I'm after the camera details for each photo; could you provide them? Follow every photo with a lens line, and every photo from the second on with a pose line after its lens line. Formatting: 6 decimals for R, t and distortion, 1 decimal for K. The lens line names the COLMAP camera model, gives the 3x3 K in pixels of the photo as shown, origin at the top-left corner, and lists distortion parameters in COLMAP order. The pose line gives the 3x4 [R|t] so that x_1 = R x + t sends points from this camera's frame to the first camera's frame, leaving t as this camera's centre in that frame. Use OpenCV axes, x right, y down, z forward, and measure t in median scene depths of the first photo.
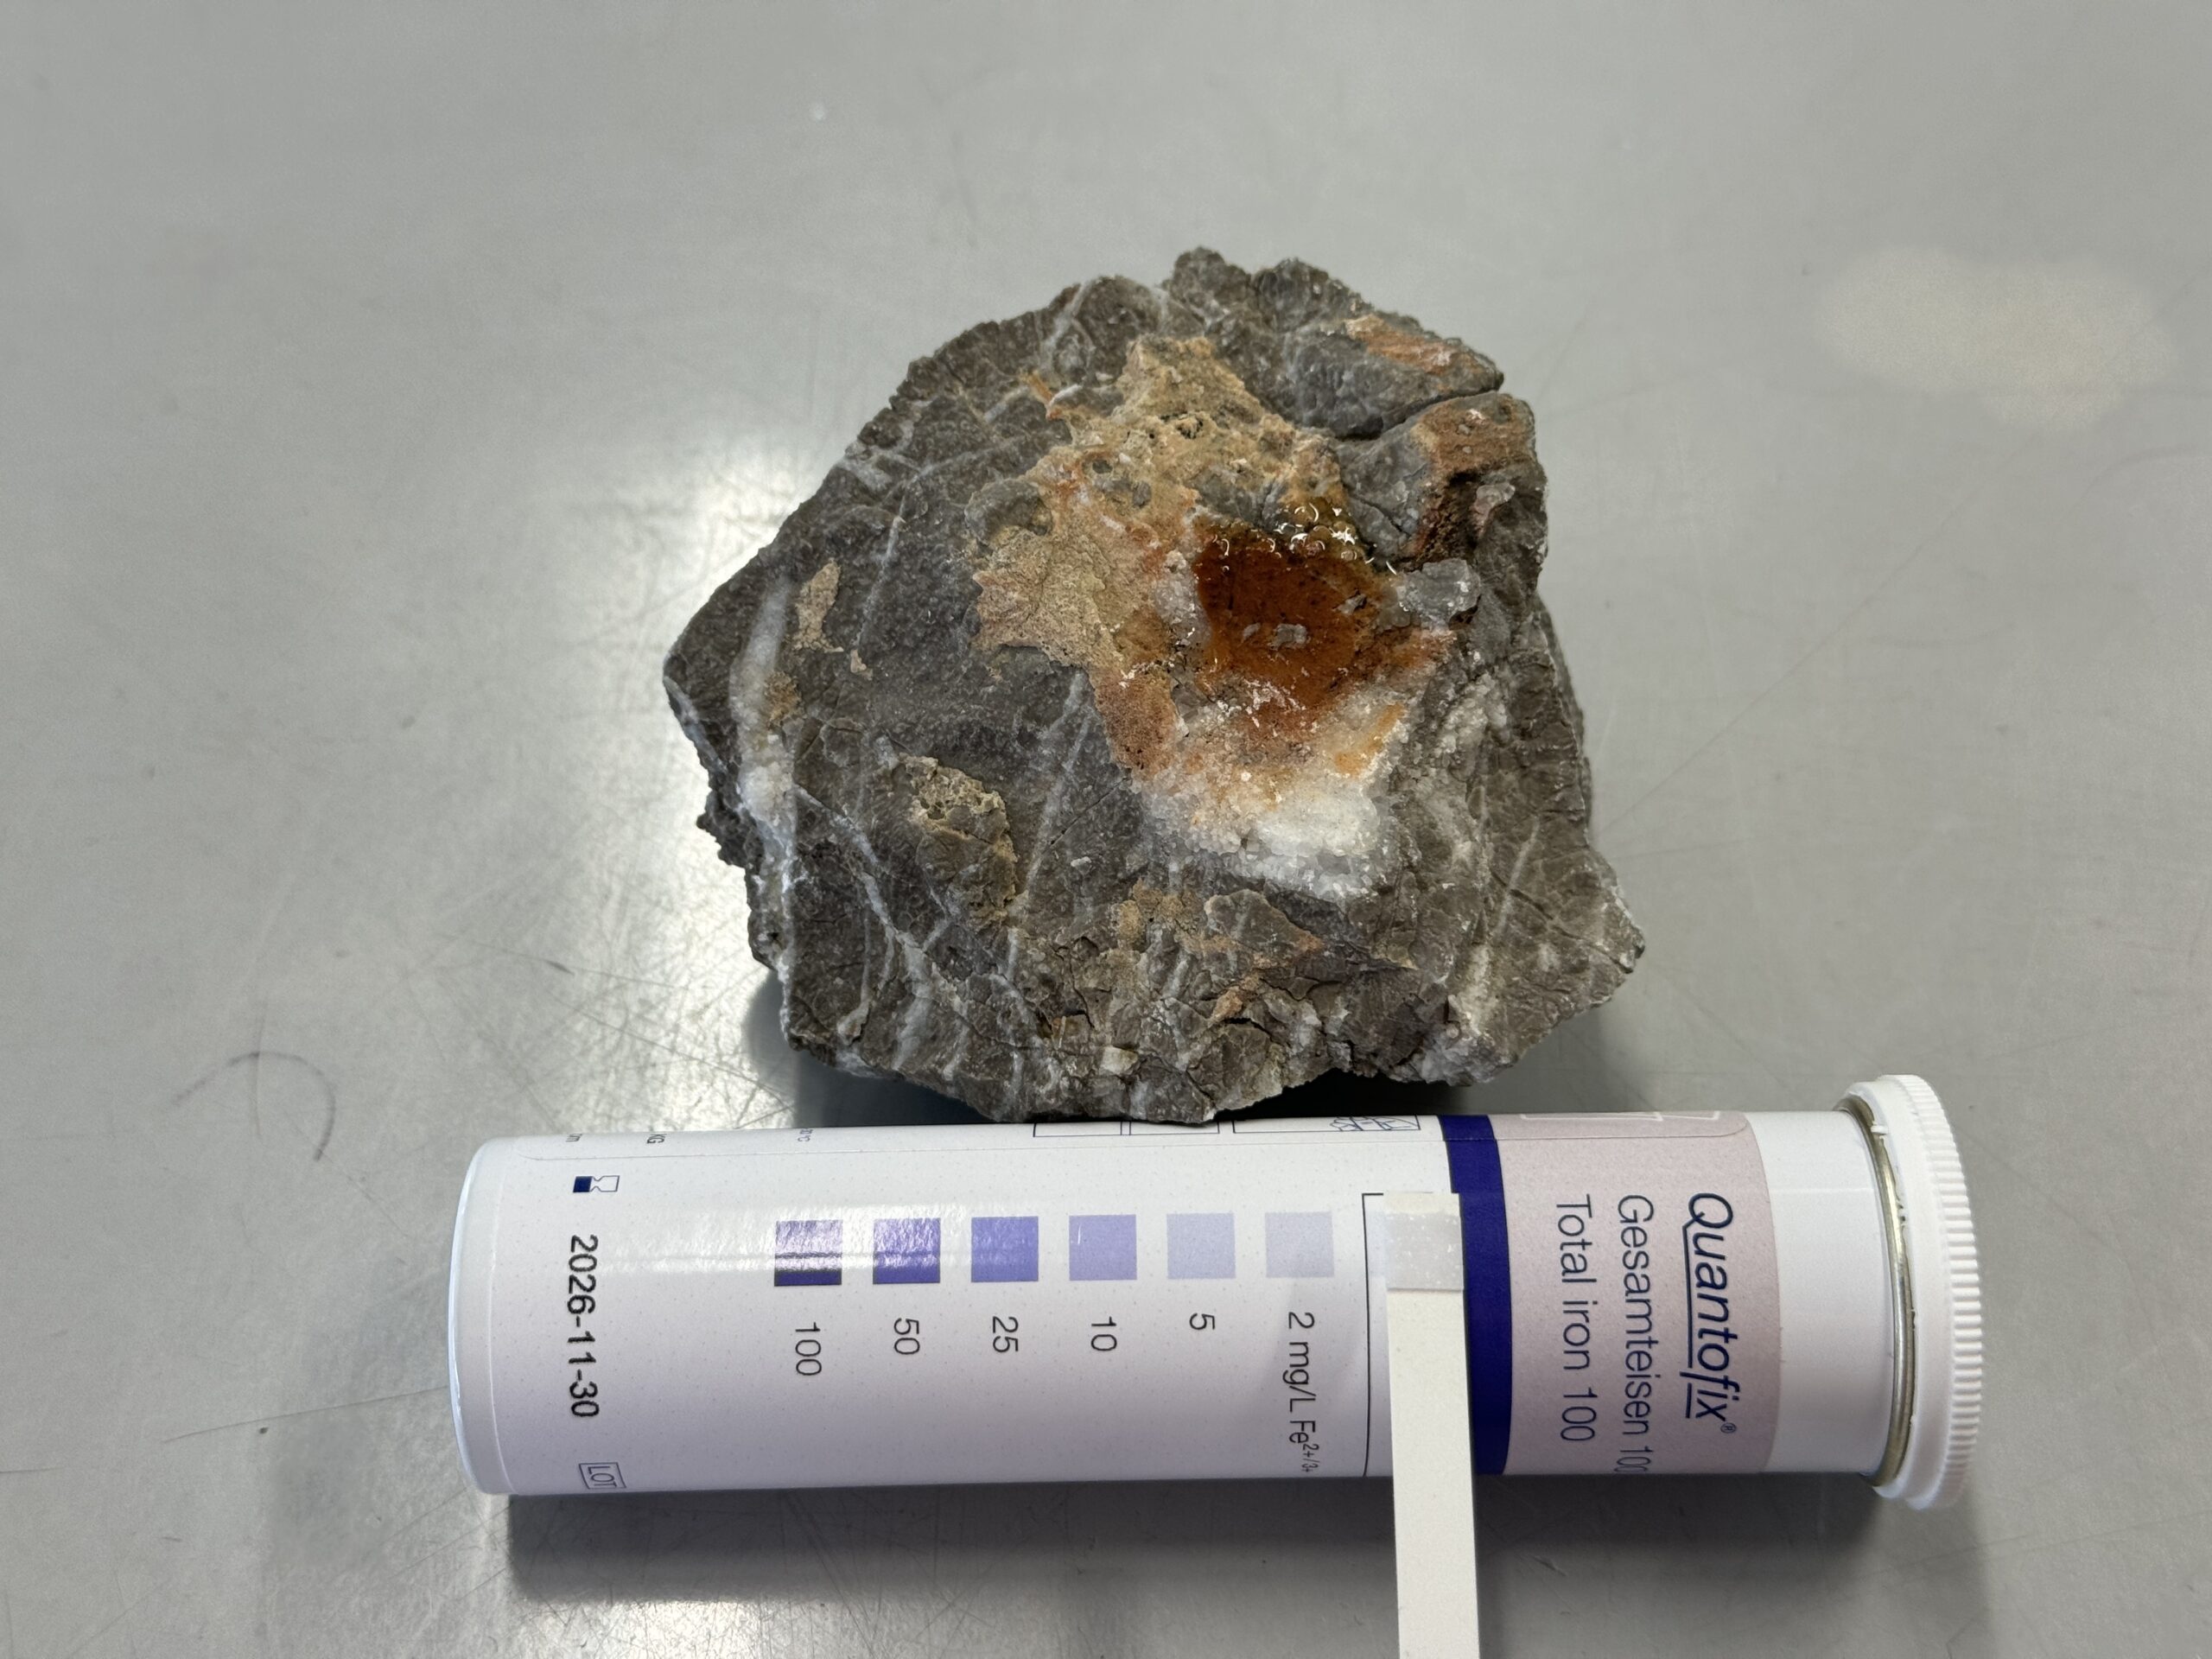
lens RADIAL K [[3282.2, 0, 1107.9], [0, 3282.2, 826.0], [0, 0, 1]] dist [0.150884, 0.000000]
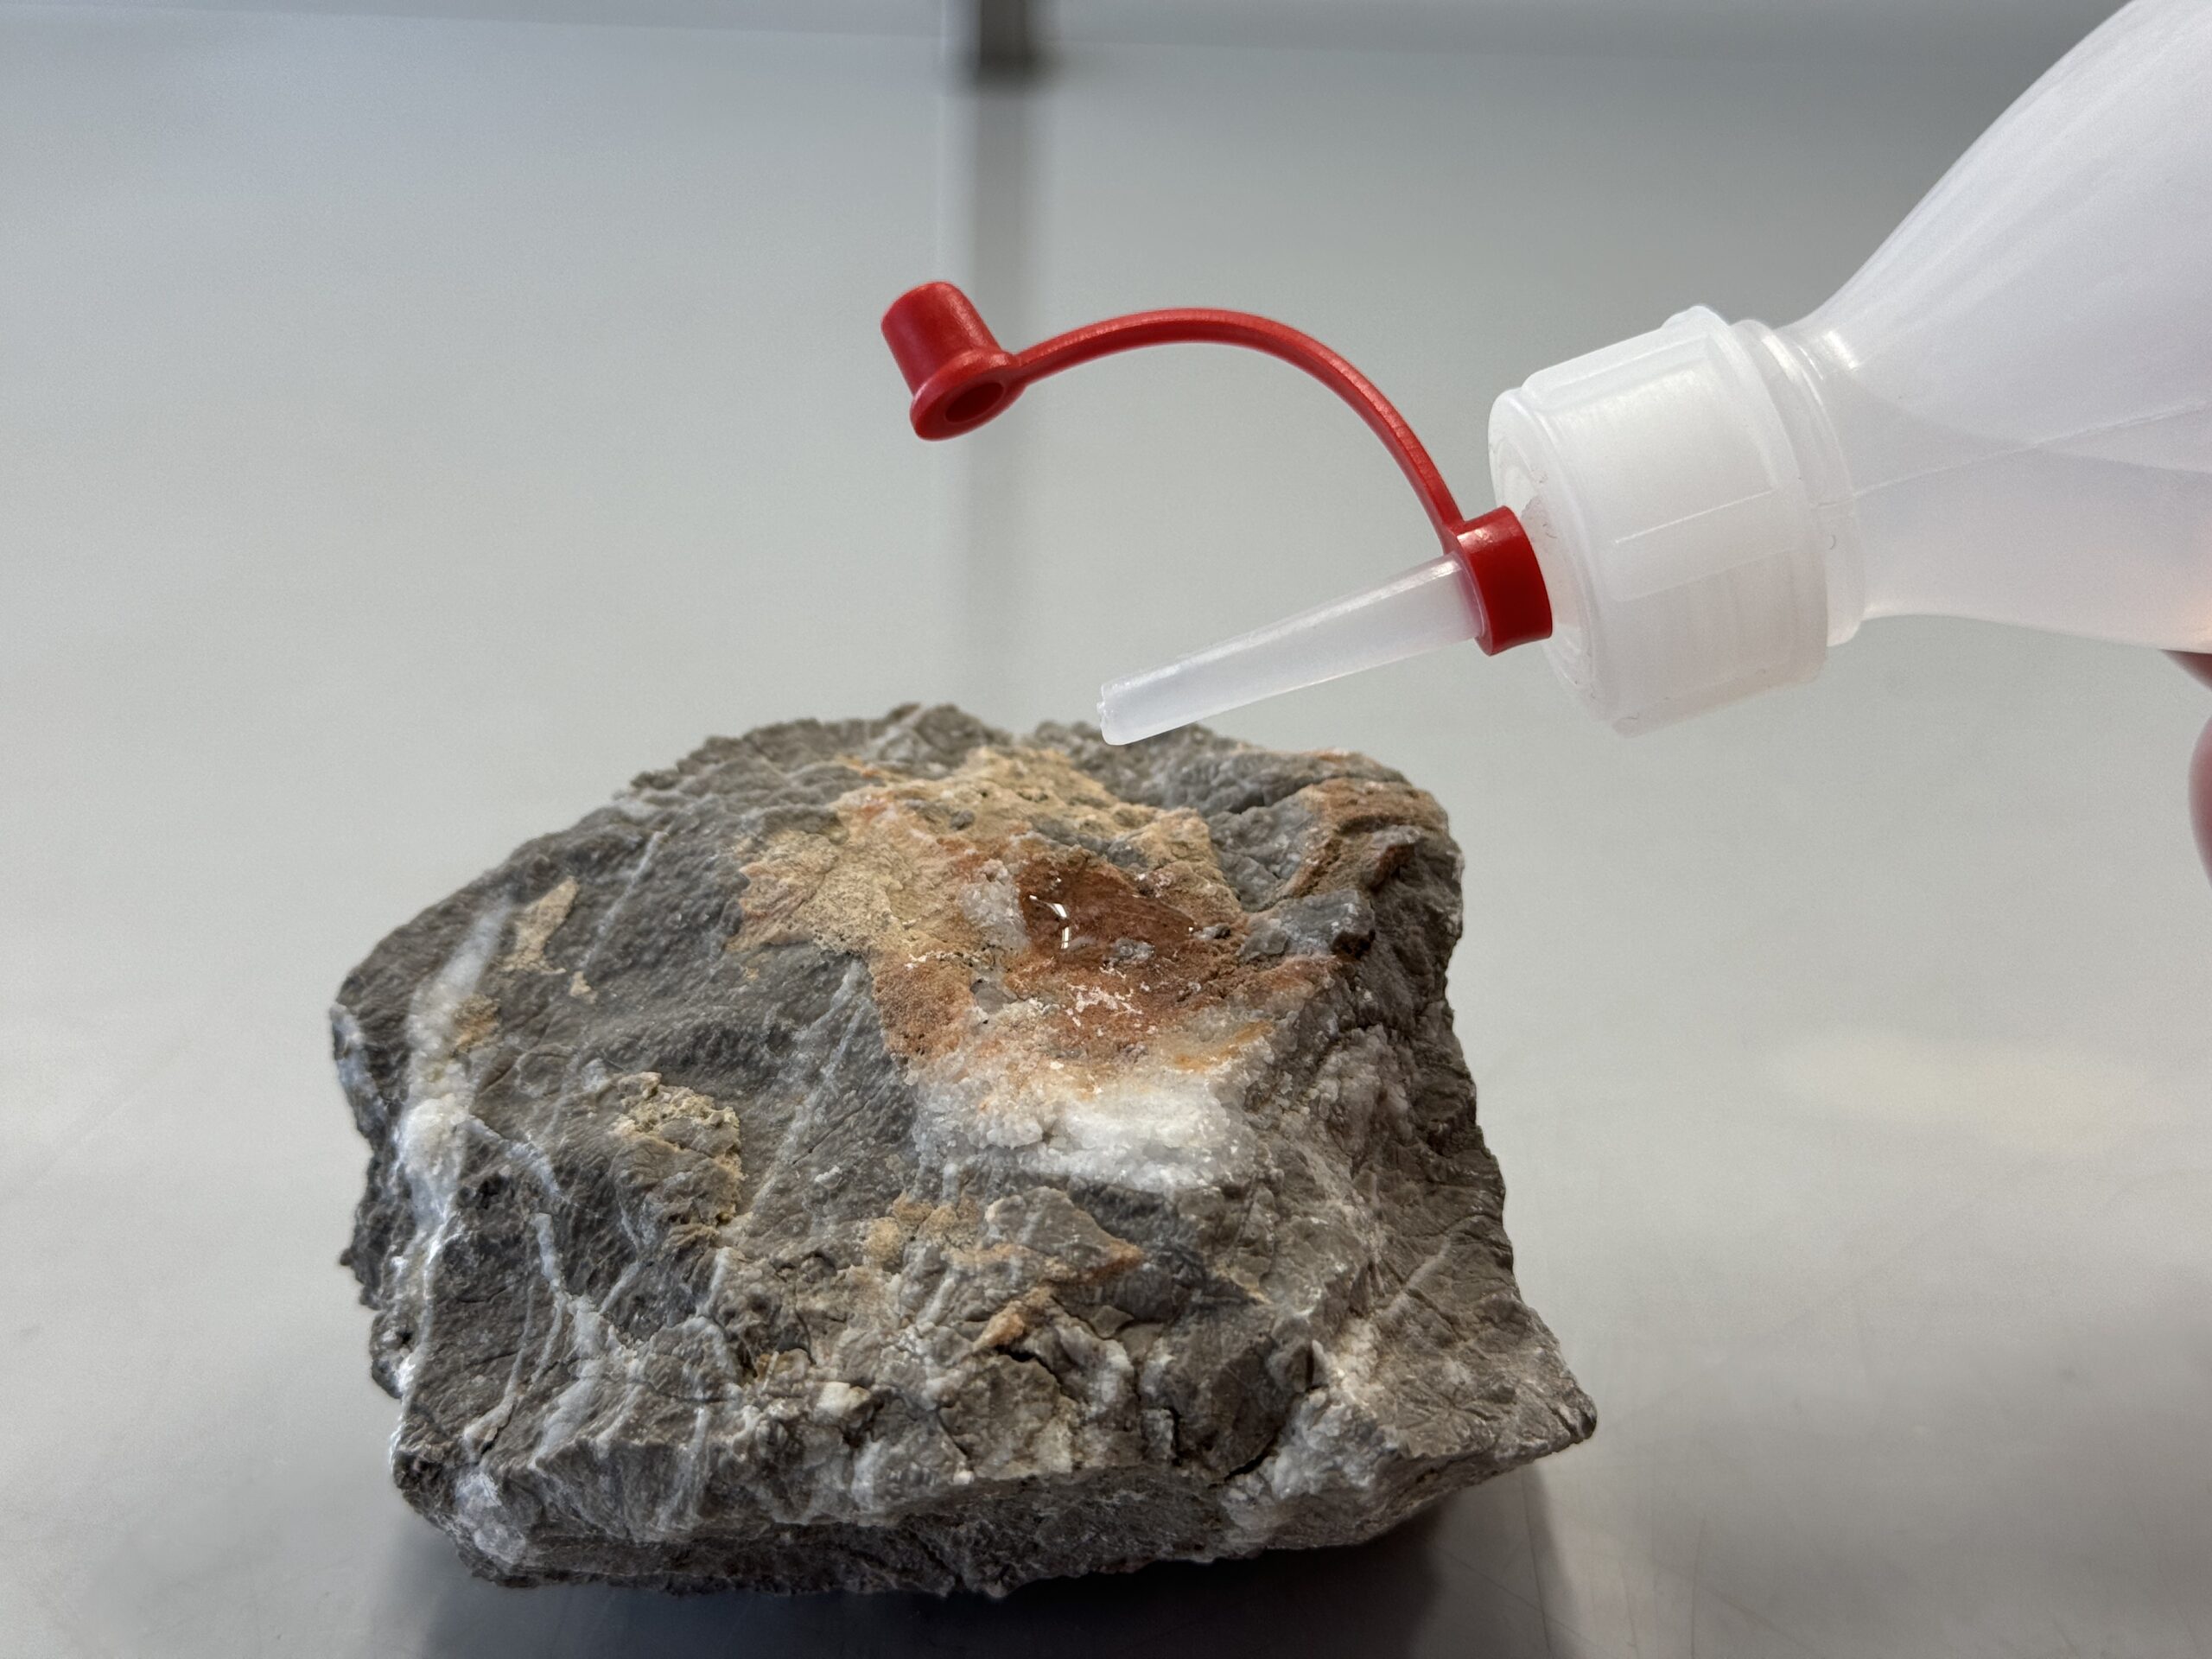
lens RADIAL K [[3282.2, 0, 1108.2], [0, 3282.2, 819.9], [0, 0, 1]] dist [0.150884, 0.000000]
pose [[0.997187, 0.066275, -0.035012, 0.075045], [-0.074021, 0.797218, -0.599136, 0.384828], [-0.011795, 0.600042, 0.799881, 0.351722]]
